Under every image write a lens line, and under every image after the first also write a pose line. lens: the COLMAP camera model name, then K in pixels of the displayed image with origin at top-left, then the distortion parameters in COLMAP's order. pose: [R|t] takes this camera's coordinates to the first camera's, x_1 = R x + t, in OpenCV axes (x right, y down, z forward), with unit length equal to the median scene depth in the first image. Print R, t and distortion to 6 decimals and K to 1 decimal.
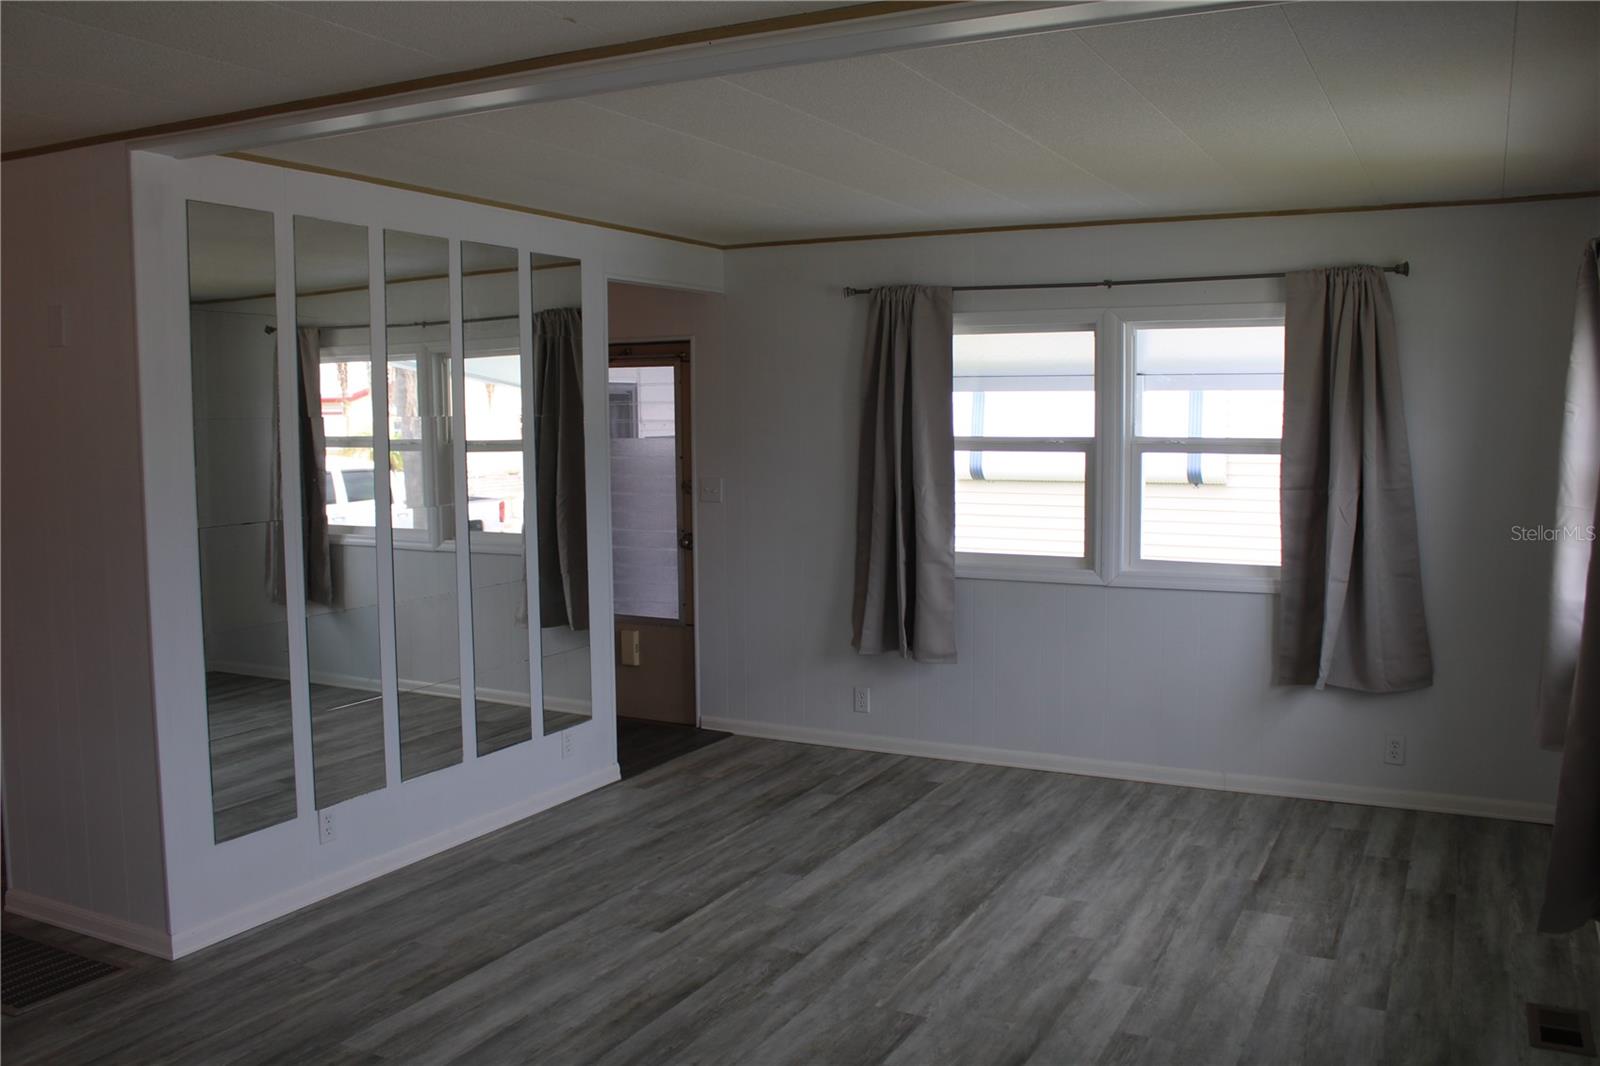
lens RADIAL K [[1348.4, 0, 799.0], [0, 1348.4, 534.8], [0, 0, 1]] dist [-0.151765, 0.128833]
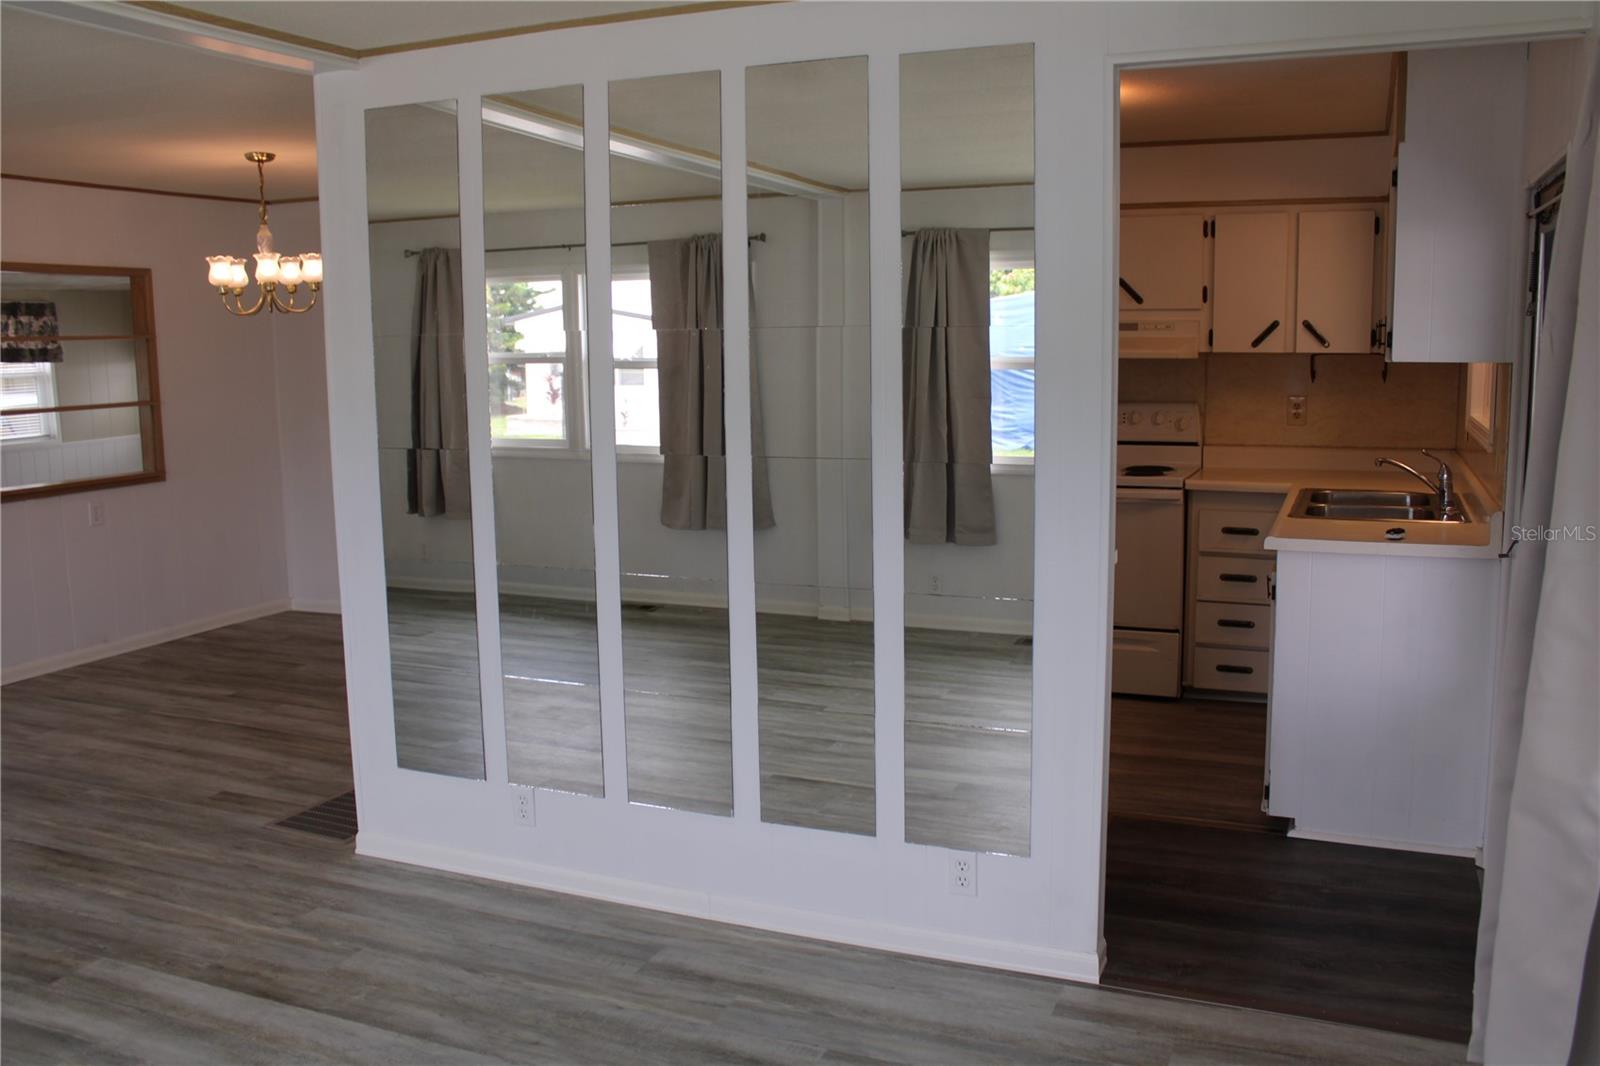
lens RADIAL K [[1348.4, 0, 800.3], [0, 1348.4, 524.1], [0, 0, 1]] dist [-0.151765, 0.128833]
pose [[0.094502, 0.134970, -0.986333, 0.485878], [-0.085956, 0.988173, 0.126986, -0.082445], [0.991807, 0.072781, 0.104985, 1.089542]]
